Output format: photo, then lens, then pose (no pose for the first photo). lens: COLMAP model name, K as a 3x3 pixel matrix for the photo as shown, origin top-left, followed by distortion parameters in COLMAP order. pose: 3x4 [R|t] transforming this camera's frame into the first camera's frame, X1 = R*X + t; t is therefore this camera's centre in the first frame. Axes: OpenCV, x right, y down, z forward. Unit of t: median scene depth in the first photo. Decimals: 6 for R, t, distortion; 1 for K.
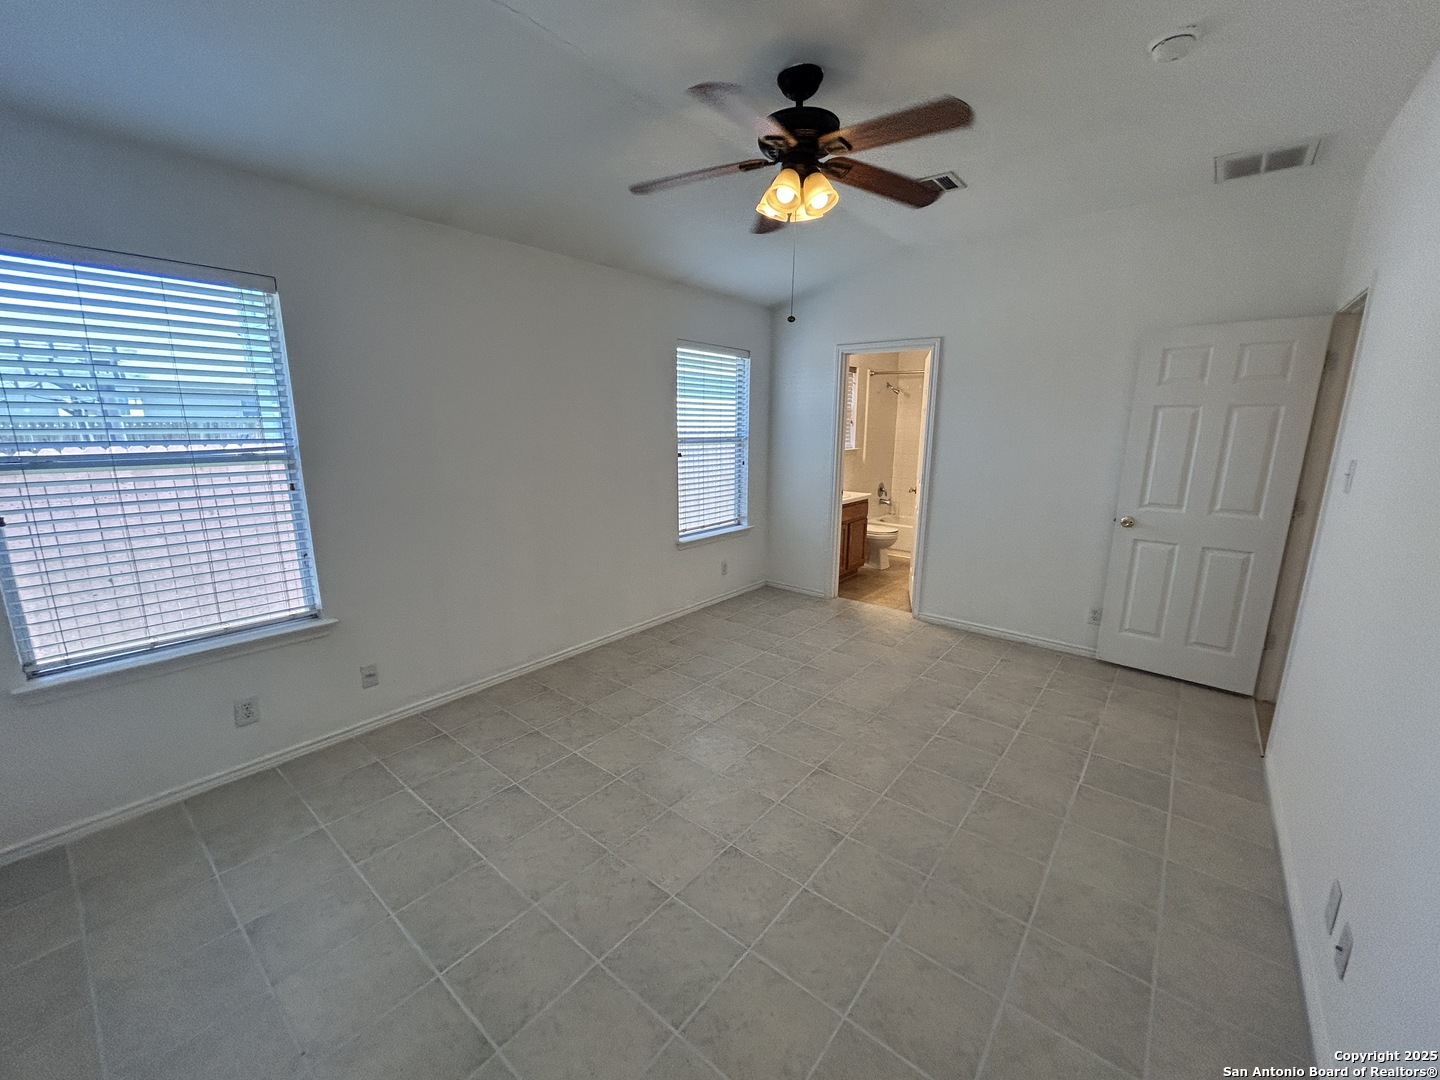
lens RADIAL K [[576.2, 0, 720.0], [0, 576.2, 540.0], [0, 0, 1]] dist [0.000898, 0.000236]
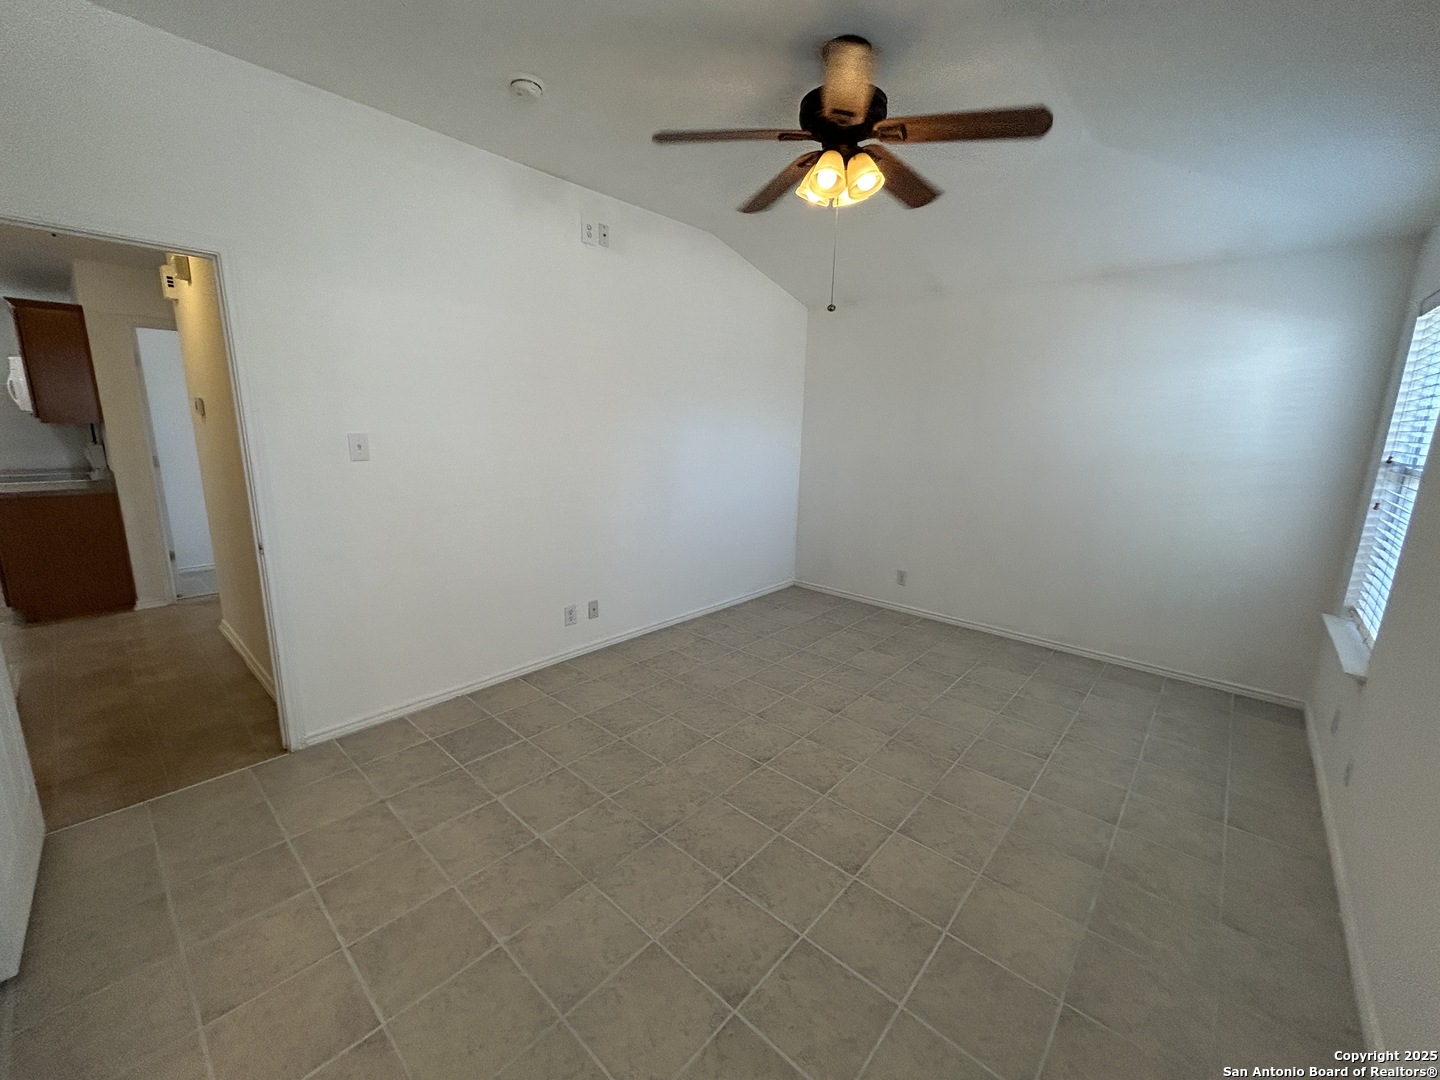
lens RADIAL K [[576.2, 0, 720.0], [0, 576.2, 540.0], [0, 0, 1]] dist [0.000898, 0.000236]
pose [[-0.998348, -0.038876, 0.042312, 0.179050], [-0.018618, 0.915501, 0.401884, -0.292127], [-0.054361, 0.400432, -0.914712, 1.388997]]
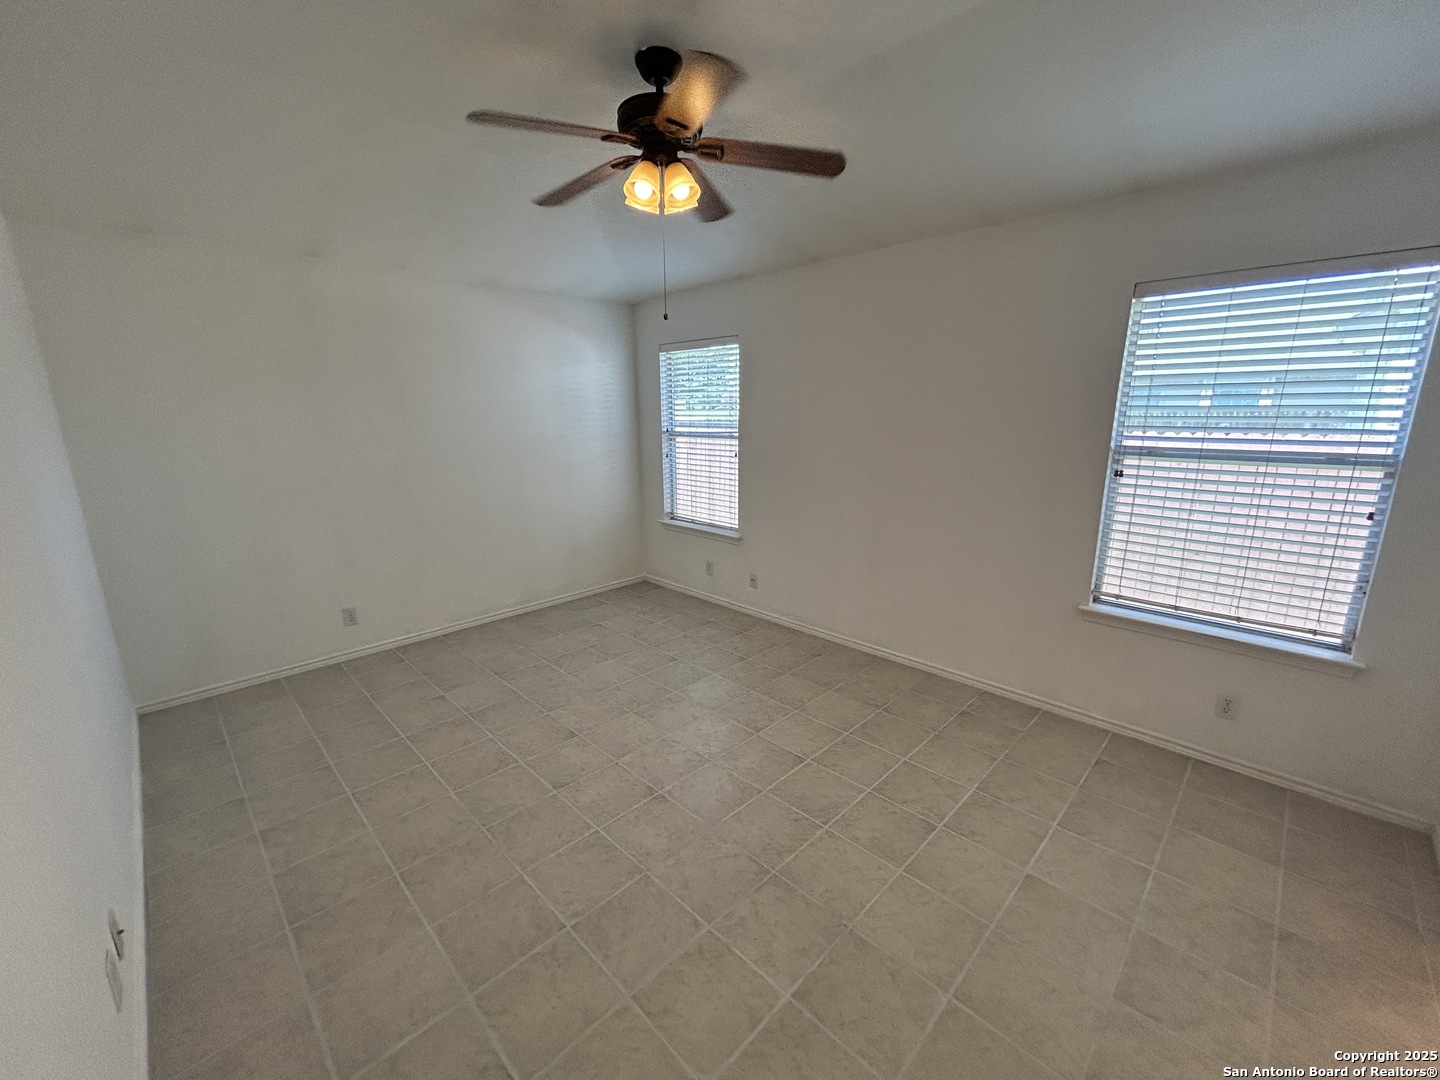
lens RADIAL K [[585.5, 0, 726.7], [0, 585.5, 543.2], [0, 0, 1]] dist [-0.002186, -0.000246]
pose [[-0.096351, 0.218903, -0.970978, 0.783061], [-0.195758, 0.952296, 0.234116, -0.185786], [0.975907, 0.212634, -0.048903, 0.840597]]
